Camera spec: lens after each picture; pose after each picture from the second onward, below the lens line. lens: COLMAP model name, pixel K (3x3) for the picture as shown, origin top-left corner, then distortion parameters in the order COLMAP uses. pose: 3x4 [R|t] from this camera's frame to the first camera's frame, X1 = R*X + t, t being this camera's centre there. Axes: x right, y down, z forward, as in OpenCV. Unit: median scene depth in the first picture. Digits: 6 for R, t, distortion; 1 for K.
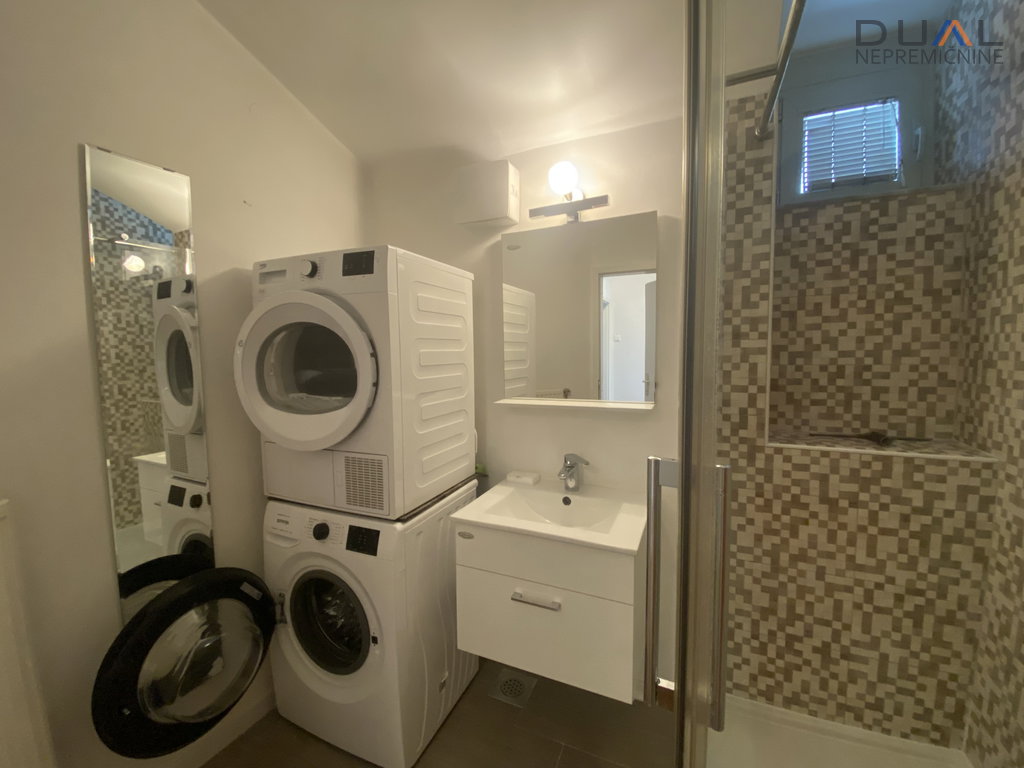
lens RADIAL K [[414.3, 0, 514.7], [0, 414.3, 383.7], [0, 0, 1]] dist [0.033060, -0.025796]
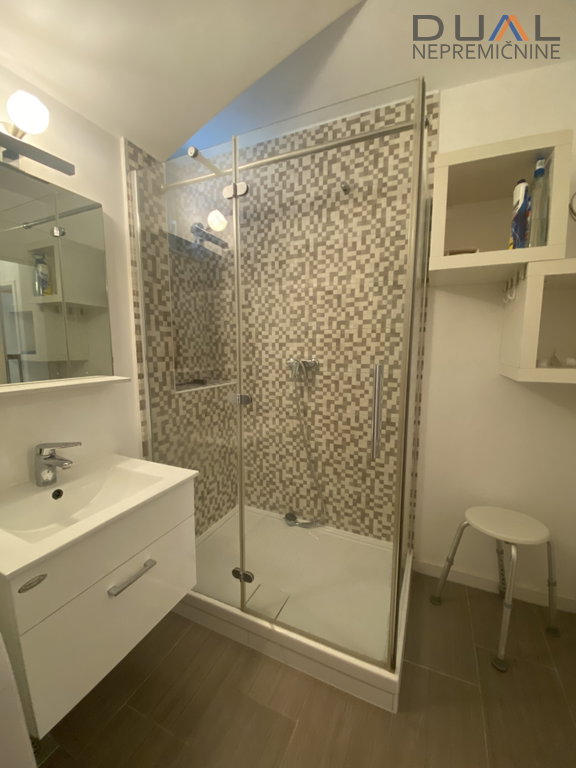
lens RADIAL K [[310.7, 0, 289.9], [0, 310.7, 387.4], [0, 0, 1]] dist [0.033060, -0.025796]
pose [[-0.013130, -0.113643, 0.993435, -0.622210], [0.073543, 0.990720, 0.114304, 0.019587], [-0.997206, 0.074561, -0.004650, 0.584387]]
